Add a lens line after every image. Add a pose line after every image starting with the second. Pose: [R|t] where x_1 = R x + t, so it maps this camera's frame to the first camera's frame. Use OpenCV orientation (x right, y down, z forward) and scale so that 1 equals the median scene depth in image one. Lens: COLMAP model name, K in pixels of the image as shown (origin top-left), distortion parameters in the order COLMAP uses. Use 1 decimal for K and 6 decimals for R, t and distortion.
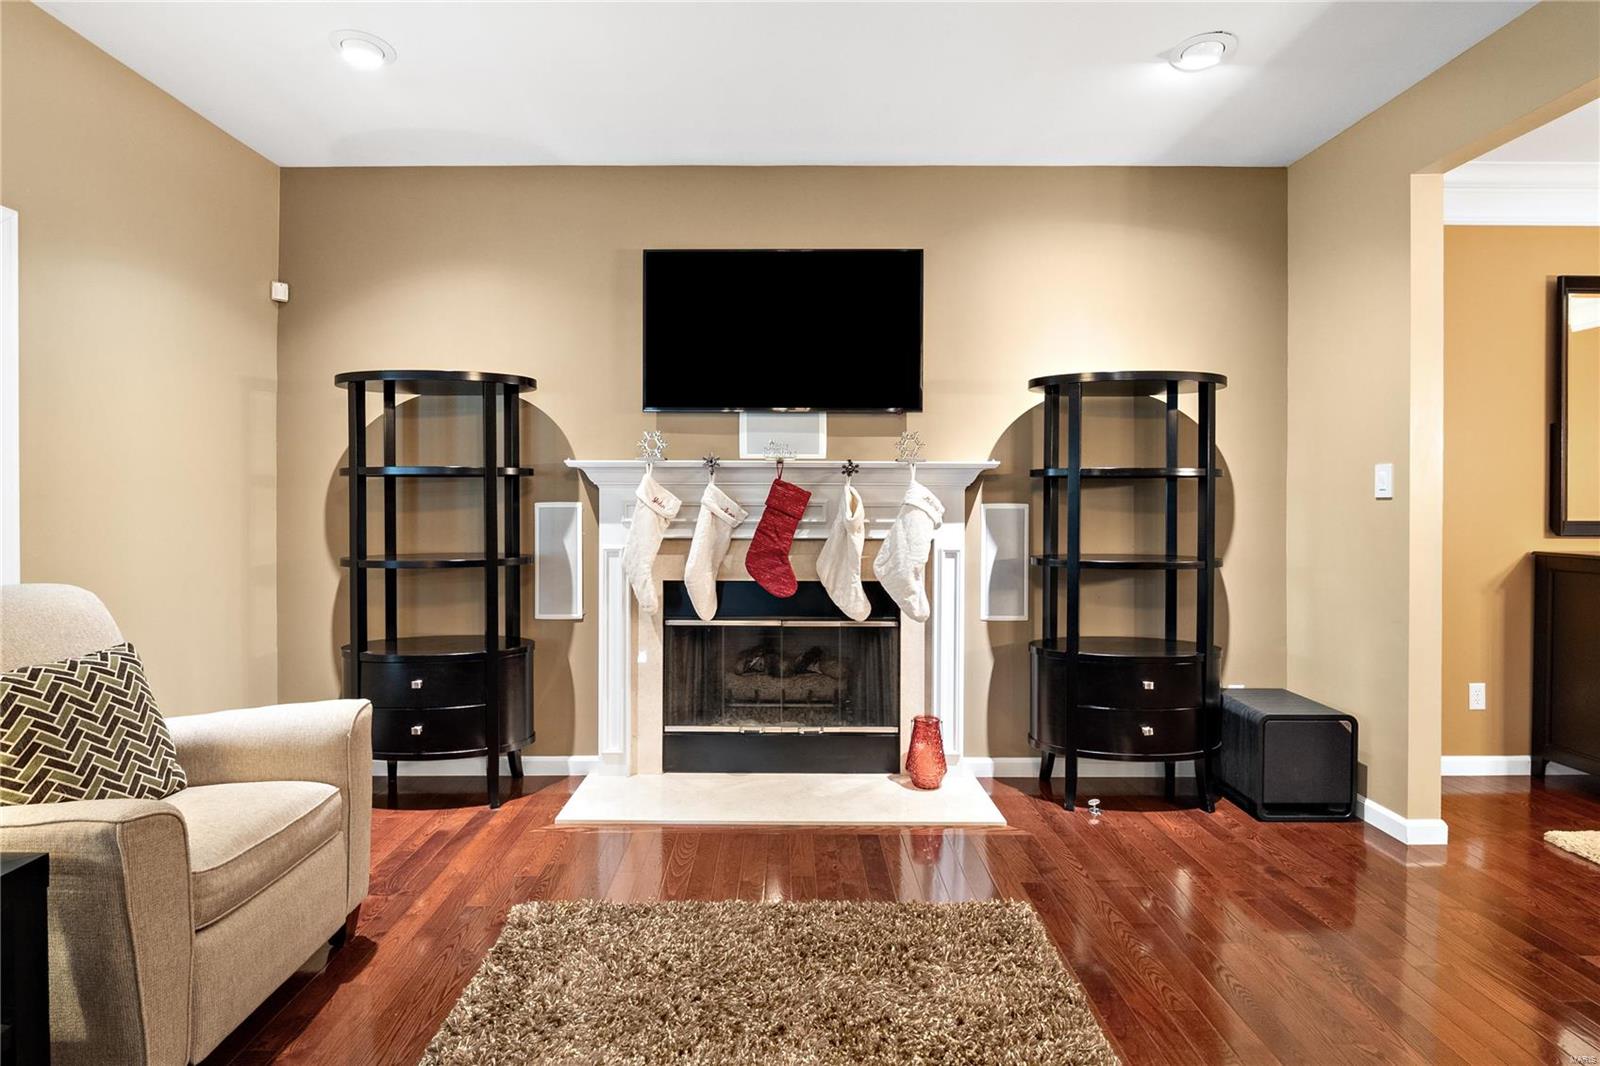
lens RADIAL K [[749.1, 0, 787.4], [0, 749.1, 516.6], [0, 0, 1]] dist [-0.004475, -0.003905]
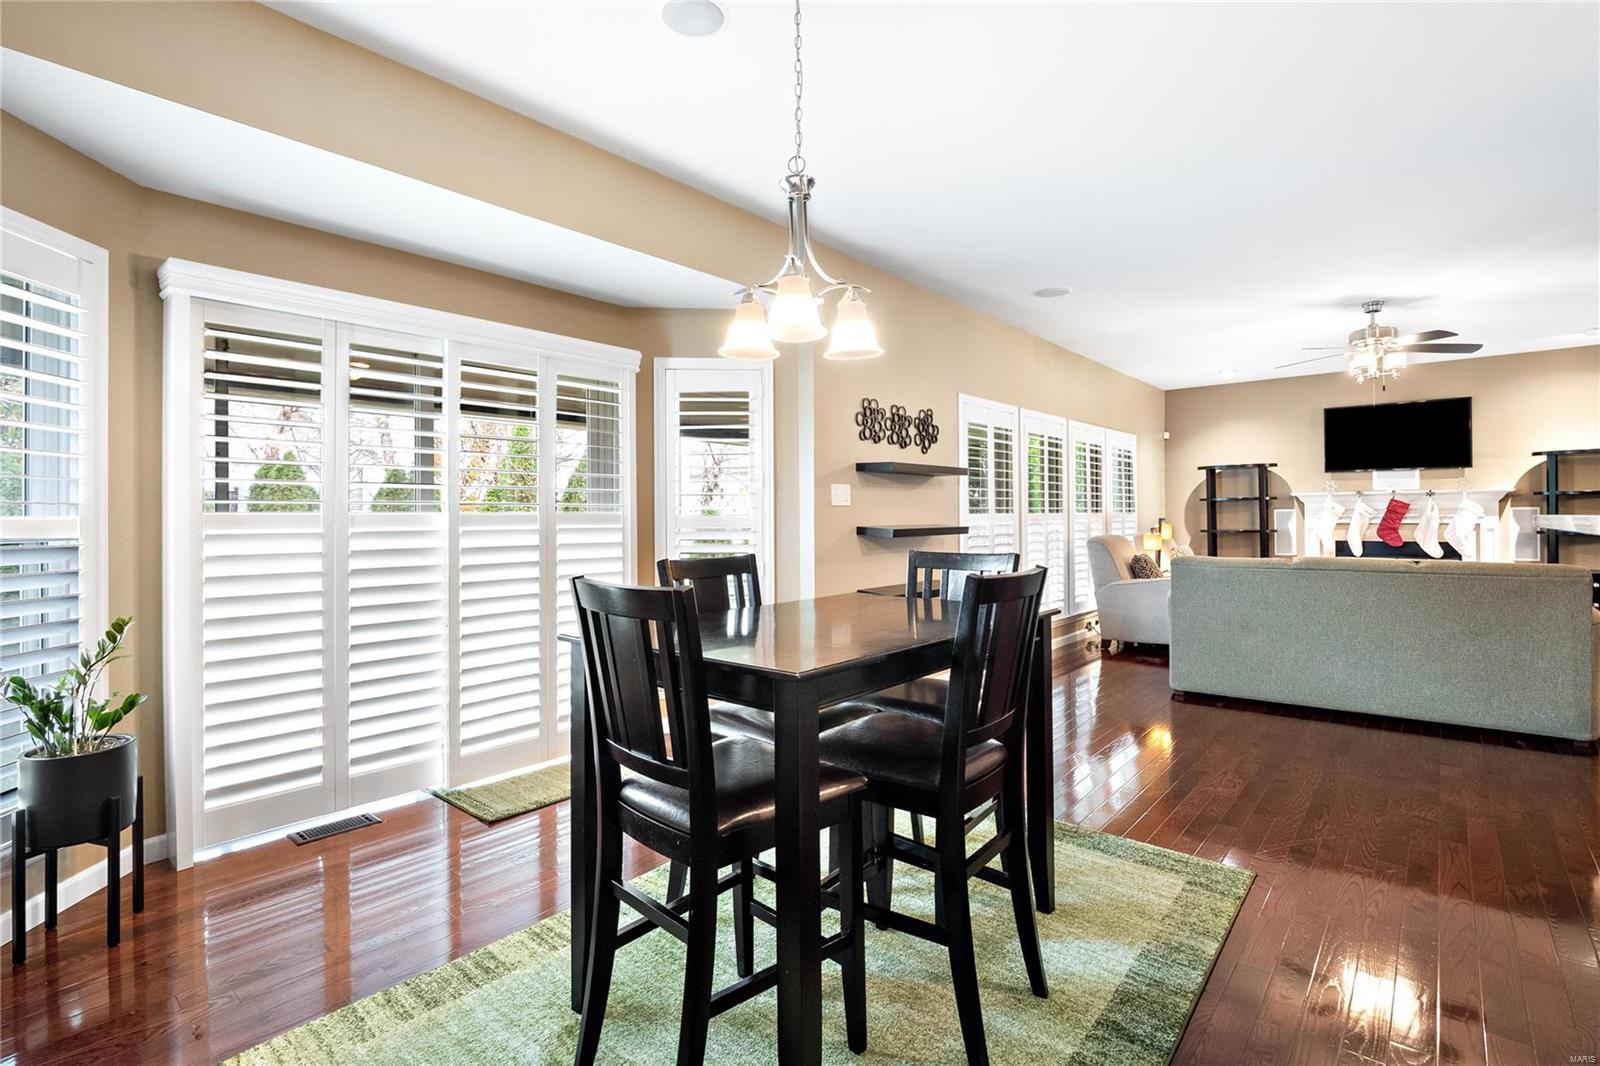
lens RADIAL K [[749.1, 0, 799.4], [0, 749.1, 502.0], [0, 0, 1]] dist [-0.004475, -0.003905]
pose [[0.749631, -0.017490, -0.661625, 0.143137], [0.002539, 0.999719, -0.023552, 0.012232], [0.661851, 0.015976, 0.749465, -2.060647]]
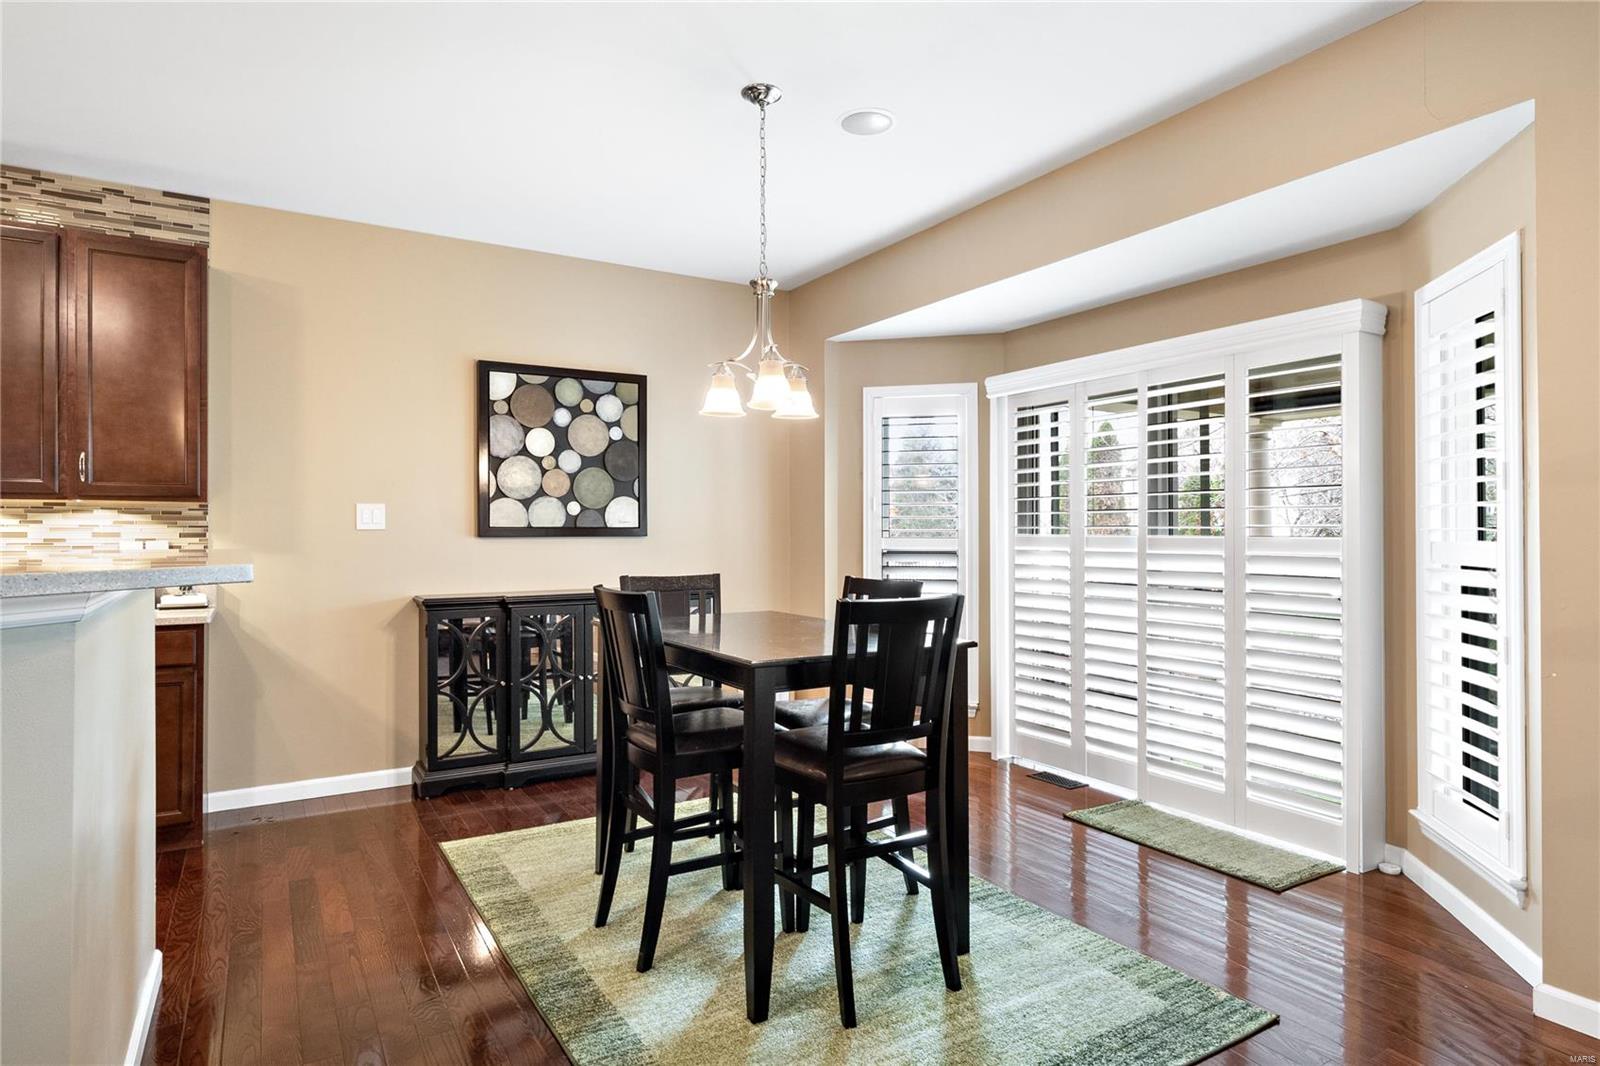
lens RADIAL K [[905.1, 0, 810.9], [0, 905.1, 524.9], [0, 0, 1]] dist [0.006561, 0.000807]
pose [[-0.856016, -0.006276, -0.516912, 0.178918], [-0.002901, 0.999969, -0.007338, -0.002069], [0.516941, -0.004782, -0.856007, -0.773564]]
